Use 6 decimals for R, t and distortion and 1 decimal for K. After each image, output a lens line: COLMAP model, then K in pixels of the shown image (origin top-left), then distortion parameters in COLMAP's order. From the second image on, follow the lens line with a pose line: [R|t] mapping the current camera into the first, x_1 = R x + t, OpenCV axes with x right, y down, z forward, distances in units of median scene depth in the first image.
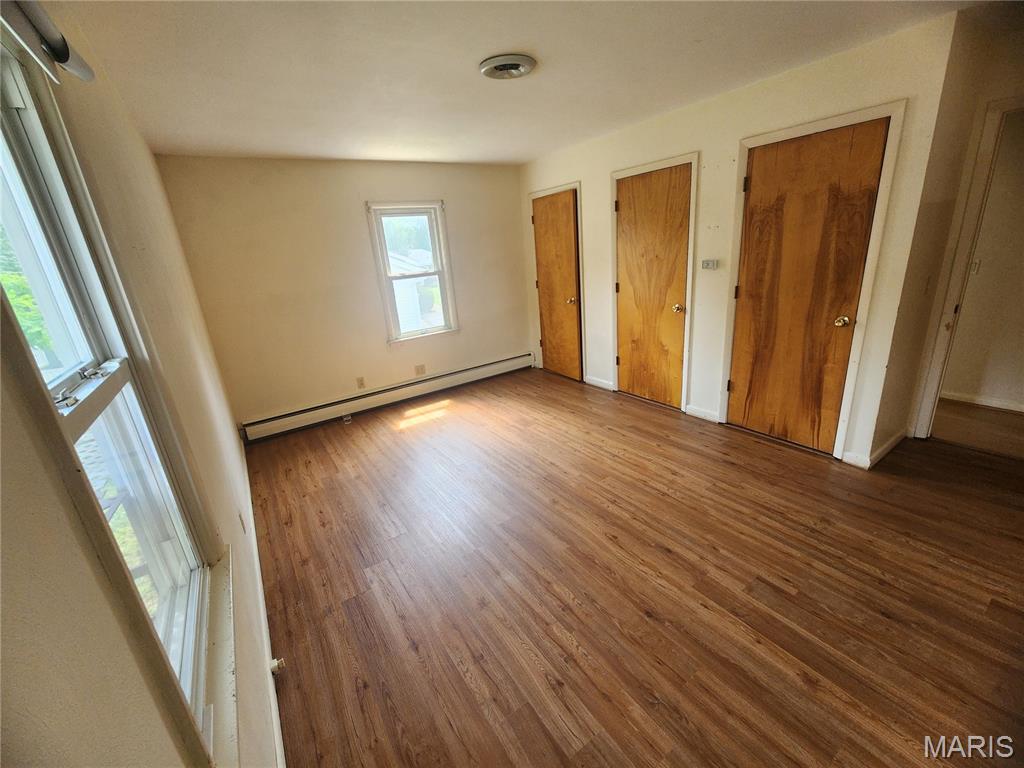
lens RADIAL K [[418.0, 0, 510.8], [0, 418.0, 382.6], [0, 0, 1]] dist [0.000065, -0.000889]
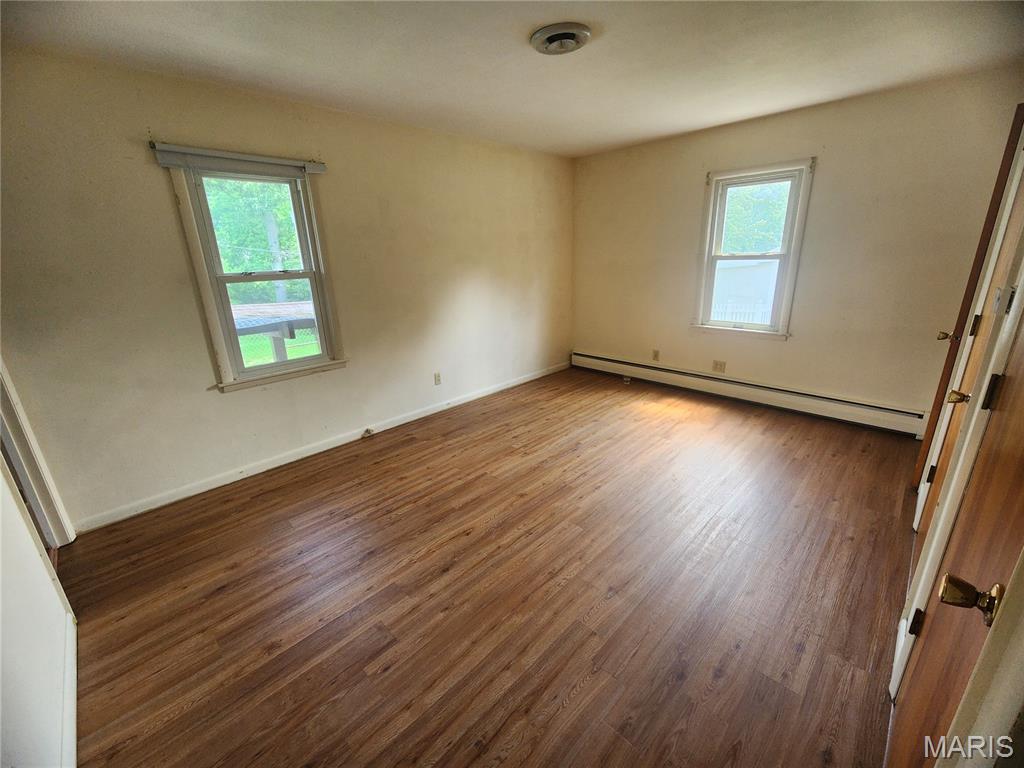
lens RADIAL K [[418.0, 0, 519.1], [0, 418.0, 384.5], [0, 0, 1]] dist [0.000065, -0.000889]
pose [[0.204899, 0.369839, -0.906220, 0.747515], [-0.290636, 0.907095, 0.304482, -0.208288], [0.934637, 0.200993, 0.293352, 0.537586]]
